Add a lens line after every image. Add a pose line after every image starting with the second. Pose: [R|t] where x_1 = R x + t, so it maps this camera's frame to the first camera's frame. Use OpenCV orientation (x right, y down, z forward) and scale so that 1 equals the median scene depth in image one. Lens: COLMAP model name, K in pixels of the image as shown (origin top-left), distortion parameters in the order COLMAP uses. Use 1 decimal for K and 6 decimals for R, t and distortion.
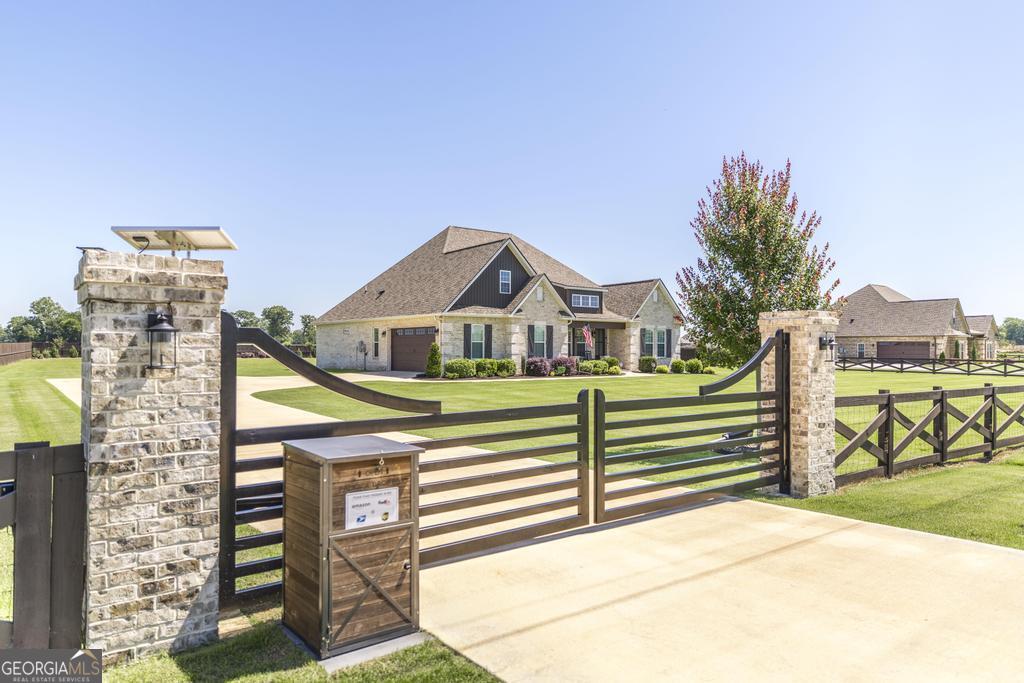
lens RADIAL K [[656.5, 0, 512.4], [0, 656.5, 341.4], [0, 0, 1]] dist [0.011943, 0.001756]
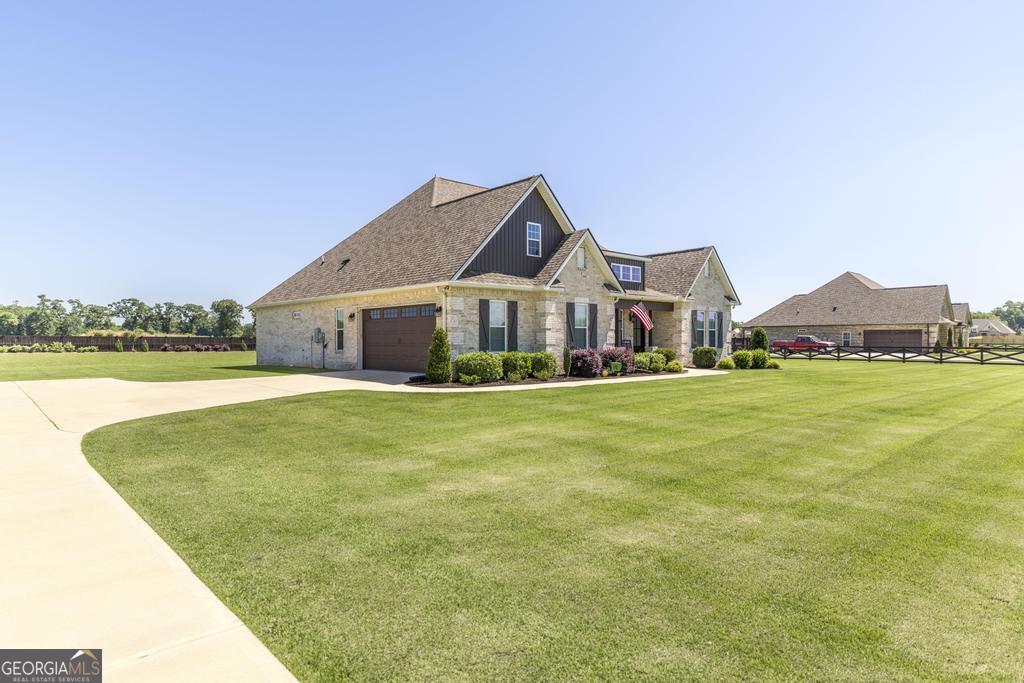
lens RADIAL K [[593.0, 0, 510.9], [0, 593.0, 341.8], [0, 0, 1]] dist [-0.005963, -0.000579]
pose [[0.995201, -0.005789, 0.097683, -0.084781], [0.004521, 0.999903, 0.013201, 0.007040], [-0.097750, -0.012696, 0.995130, 0.338949]]
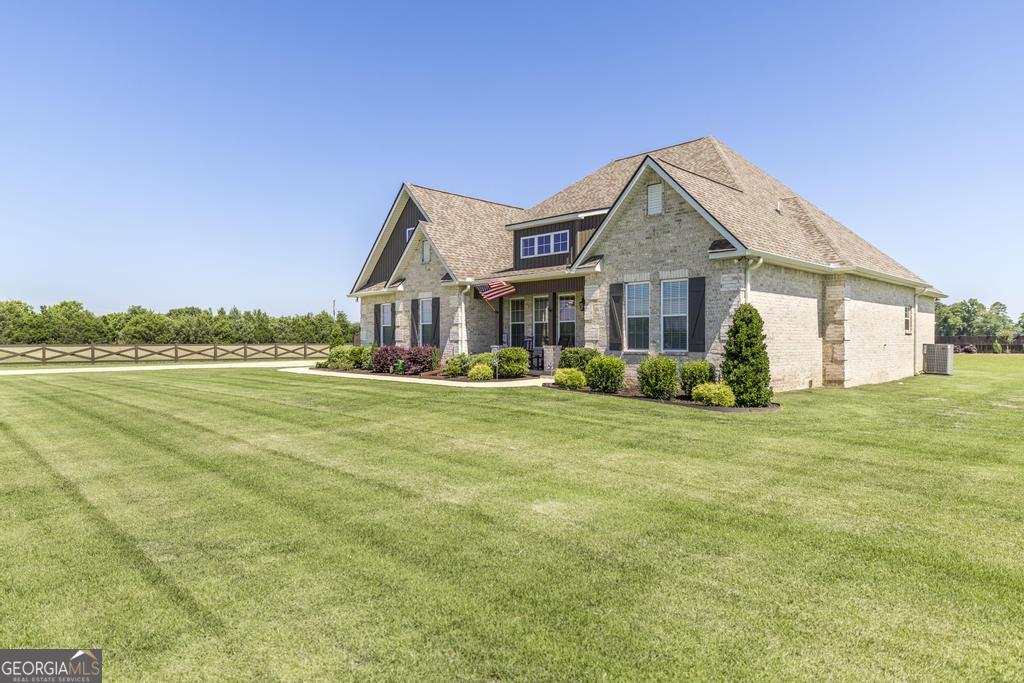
lens RADIAL K [[622.6, 0, 511.9], [0, 622.6, 340.5], [0, 0, 1]] dist [-0.000703, -0.000245]
pose [[0.140546, -0.004406, -0.990064, 0.616839], [0.009295, 0.999952, -0.003131, 0.019394], [0.990031, -0.008762, 0.140580, 0.894627]]
